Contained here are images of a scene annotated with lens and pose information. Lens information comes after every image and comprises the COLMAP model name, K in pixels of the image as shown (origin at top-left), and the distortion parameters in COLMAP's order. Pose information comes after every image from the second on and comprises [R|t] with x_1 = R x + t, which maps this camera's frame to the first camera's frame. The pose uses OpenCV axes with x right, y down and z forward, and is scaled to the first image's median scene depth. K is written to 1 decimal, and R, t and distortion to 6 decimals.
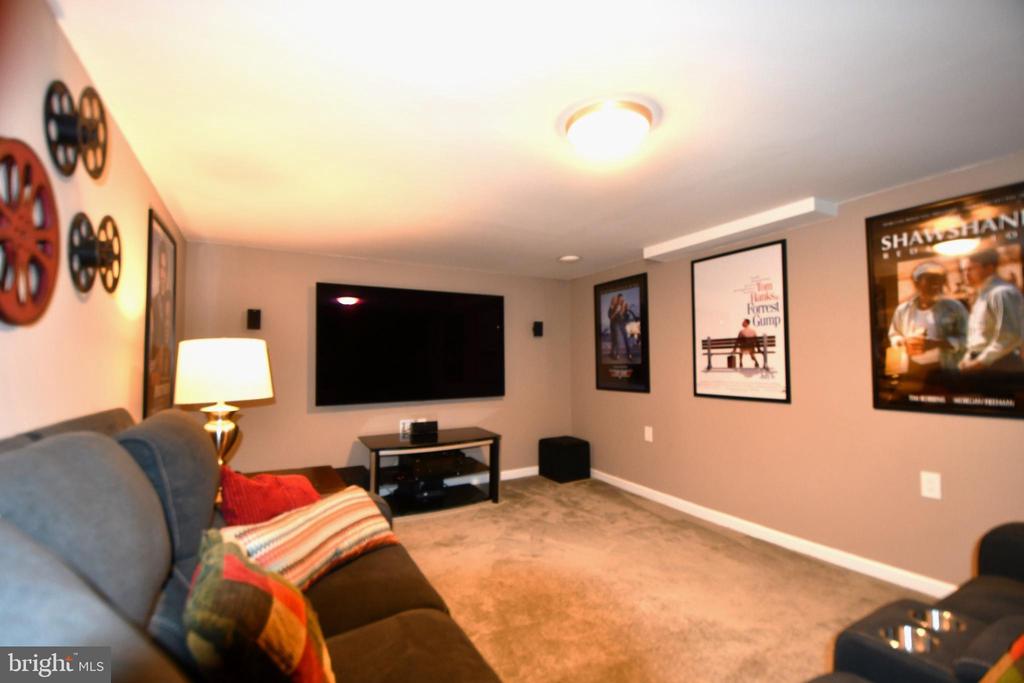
lens RADIAL K [[457.3, 0, 508.2], [0, 457.3, 344.9], [0, 0, 1]] dist [0.002747, -0.011072]
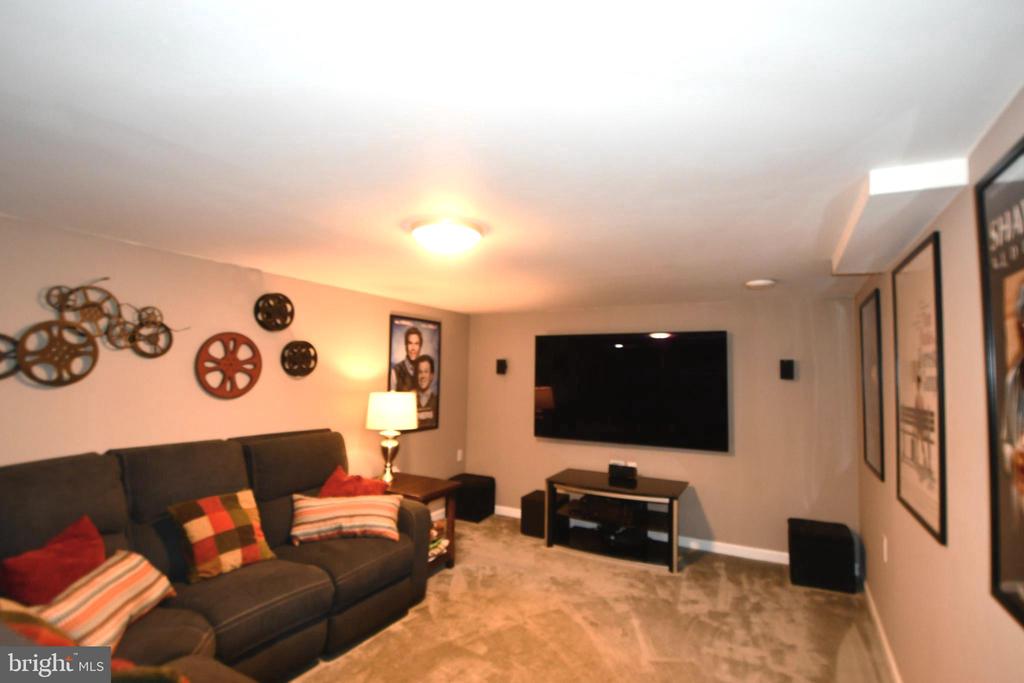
lens RADIAL K [[495.1, 0, 507.5], [0, 495.1, 342.4], [0, 0, 1]] dist [0.001633, -0.005253]
pose [[0.534434, -0.037082, -0.844397, 0.748649], [0.010870, 0.999256, -0.037003, -0.079641], [0.845141, 0.010597, 0.534439, 0.251434]]
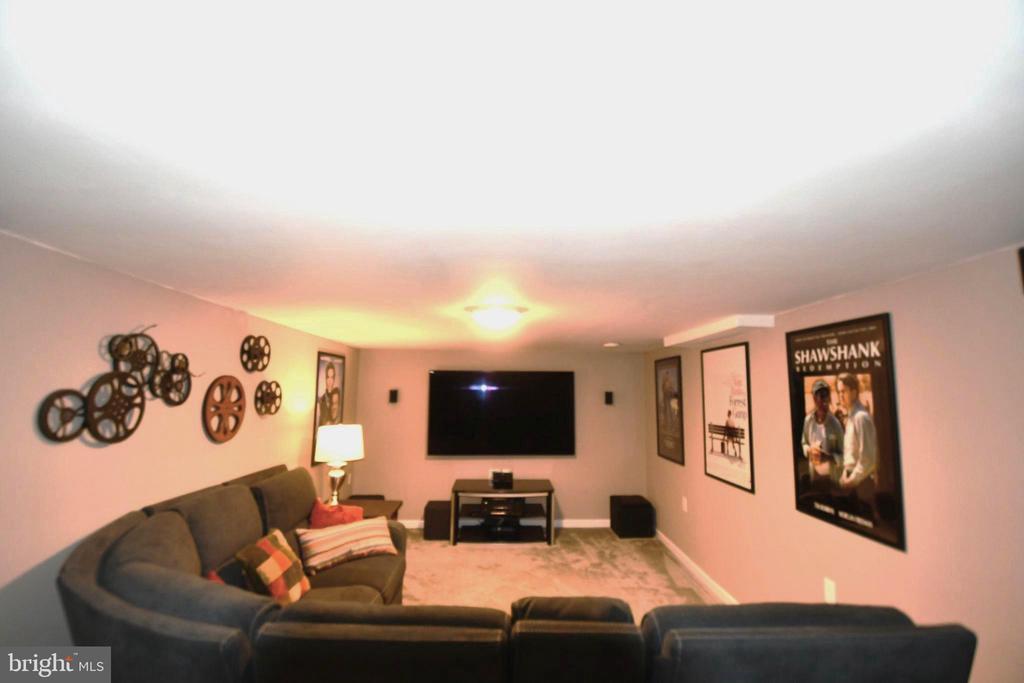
lens RADIAL K [[457.3, 0, 507.5], [0, 457.3, 340.6], [0, 0, 1]] dist [0.002747, -0.011072]
pose [[0.889076, -0.035211, -0.456404, 0.543419], [0.002116, 0.997343, -0.072822, -0.141650], [0.457755, 0.063778, 0.886788, -0.226815]]
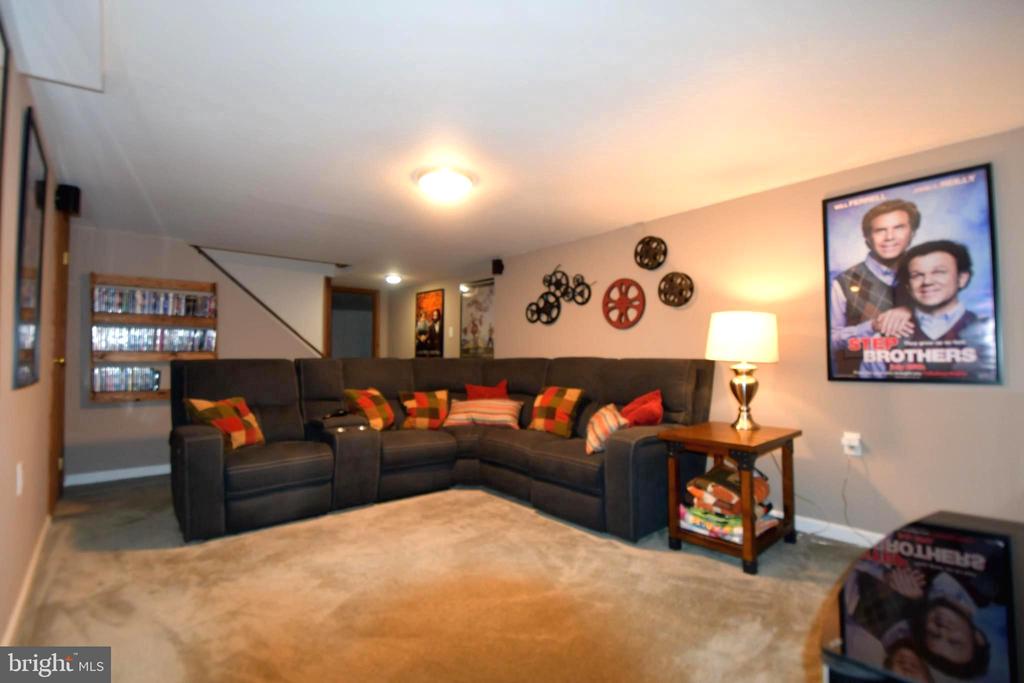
lens RADIAL K [[457.3, 0, 510.4], [0, 457.3, 347.0], [0, 0, 1]] dist [0.002747, -0.011072]
pose [[-0.978261, -0.000051, -0.207378, 0.176547], [0.013243, 0.997943, -0.062717, 0.100665], [0.206955, -0.064100, -0.976248, 1.369783]]
